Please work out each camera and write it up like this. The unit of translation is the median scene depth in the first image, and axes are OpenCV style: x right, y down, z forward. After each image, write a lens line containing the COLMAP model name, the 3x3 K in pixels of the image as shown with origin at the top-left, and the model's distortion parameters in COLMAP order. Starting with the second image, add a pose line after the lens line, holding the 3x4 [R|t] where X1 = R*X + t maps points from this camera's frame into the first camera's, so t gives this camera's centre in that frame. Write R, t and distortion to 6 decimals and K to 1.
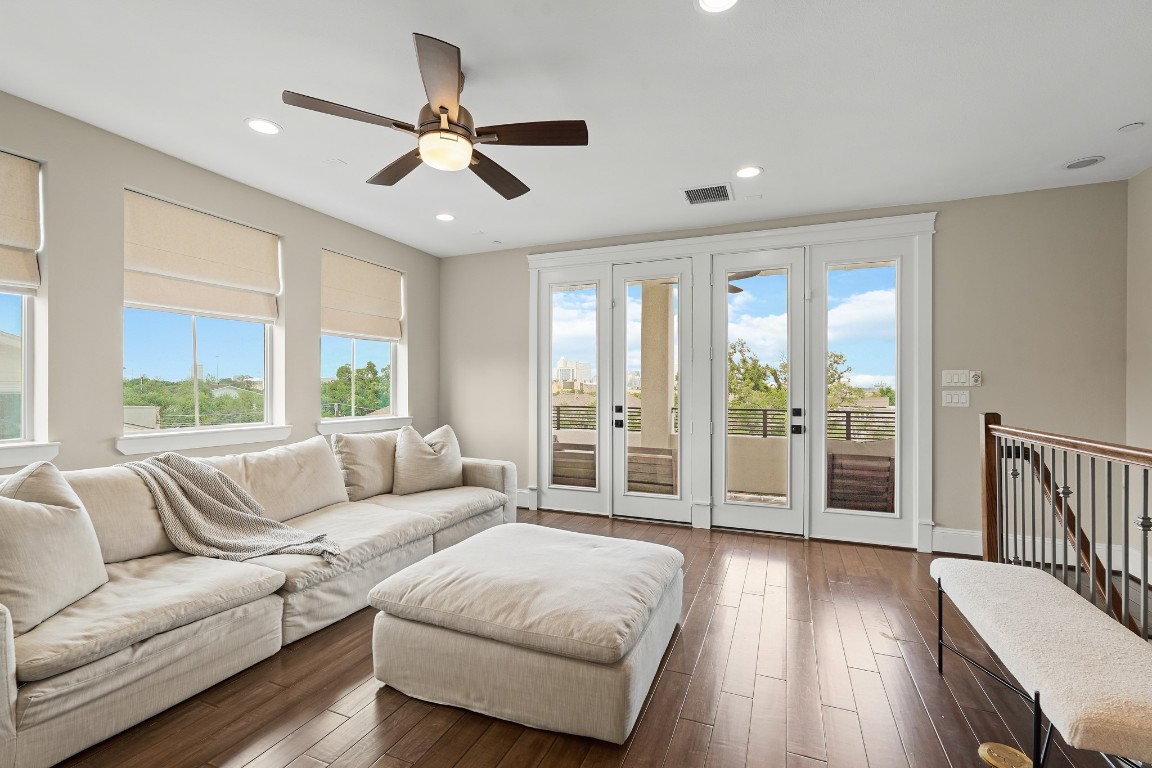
lens RADIAL K [[508.7, 0, 572.3], [0, 508.7, 389.8], [0, 0, 1]] dist [-0.001487, -0.000097]
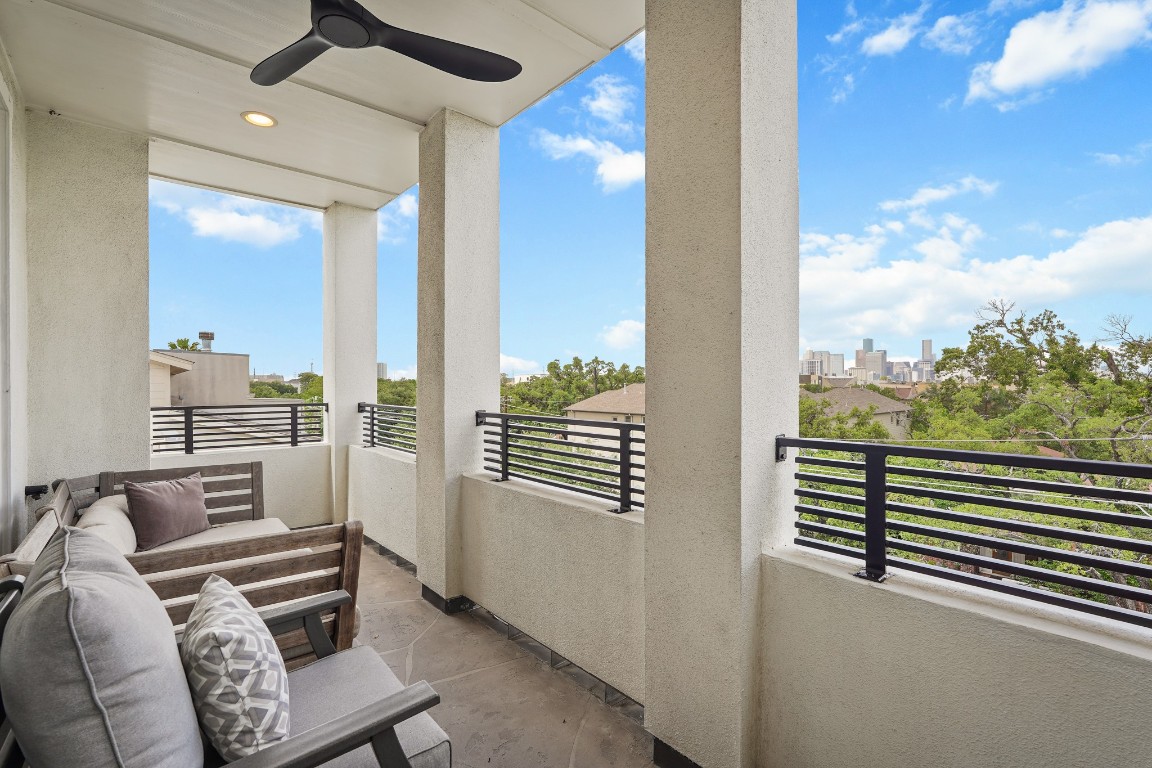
lens RADIAL K [[508.7, 0, 580.8], [0, 508.7, 387.7], [0, 0, 1]] dist [-0.001487, -0.000097]
pose [[0.898198, -0.001032, -0.439590, 0.063780], [0.003505, 0.999982, 0.004815, 0.001283], [0.439578, -0.005866, 0.898185, 0.086522]]
